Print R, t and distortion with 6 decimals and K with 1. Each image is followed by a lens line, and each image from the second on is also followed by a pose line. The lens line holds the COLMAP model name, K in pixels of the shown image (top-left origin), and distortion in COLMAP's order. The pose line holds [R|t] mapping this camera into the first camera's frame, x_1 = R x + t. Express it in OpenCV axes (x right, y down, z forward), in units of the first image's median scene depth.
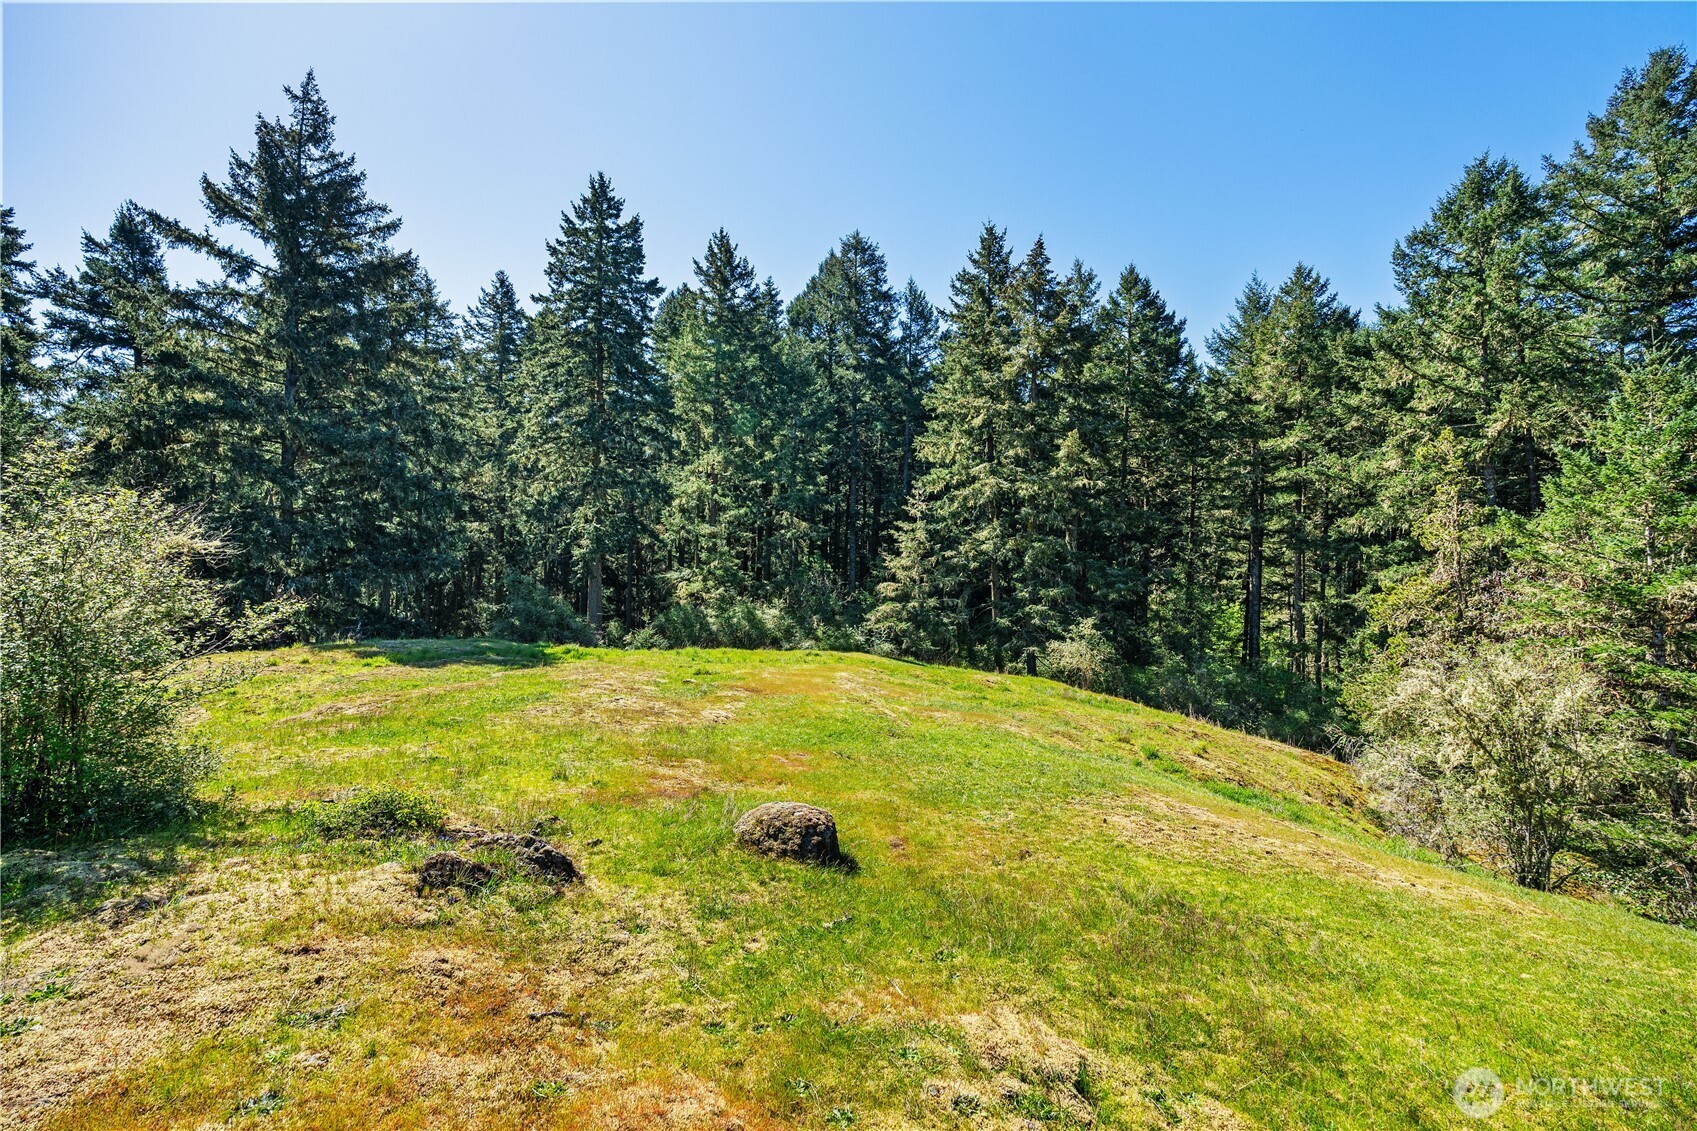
lens RADIAL K [[794.9, 0, 853.8], [0, 794.9, 565.8], [0, 0, 1]] dist [0.000158, -0.000019]
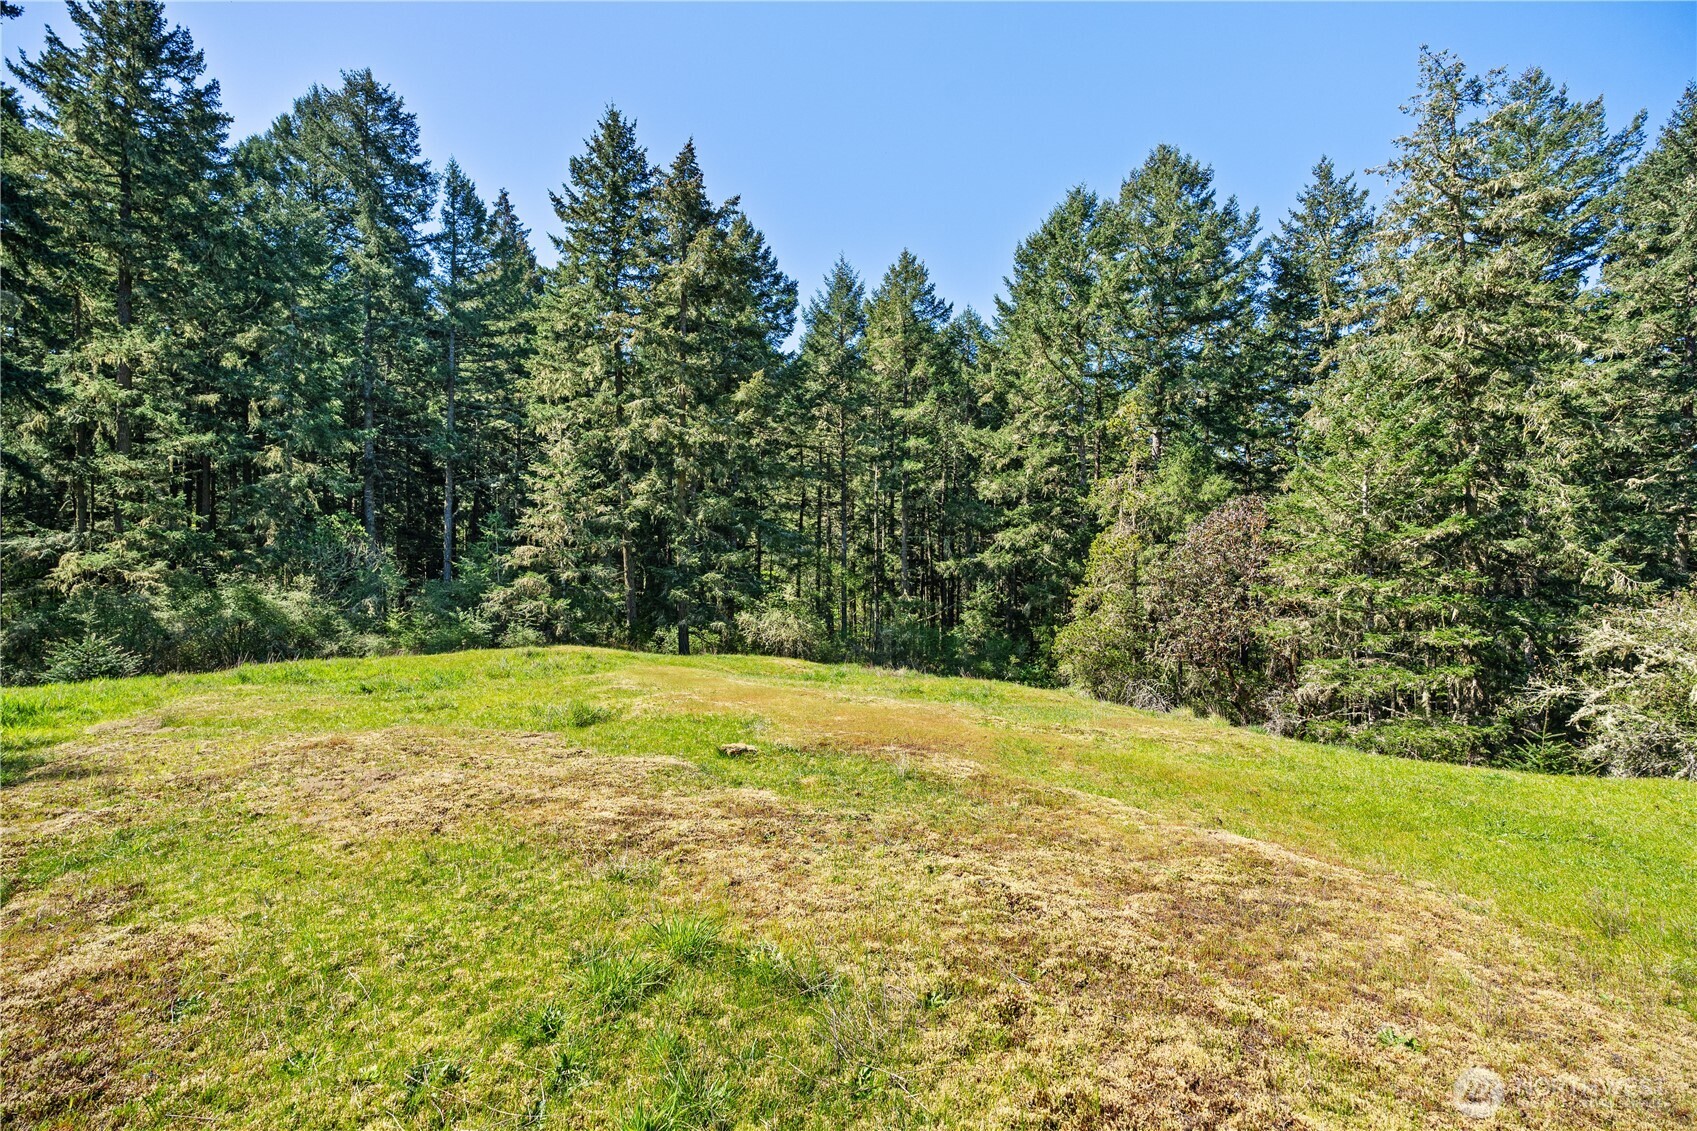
lens RADIAL K [[750.8, 0, 844.8], [0, 750.8, 566.2], [0, 0, 1]] dist [-0.004280, 0.000183]
pose [[0.762007, -0.019897, 0.647263, -0.153939], [0.001111, 0.999567, 0.029419, 0.016460], [-0.647568, -0.021698, 0.761699, 0.251080]]
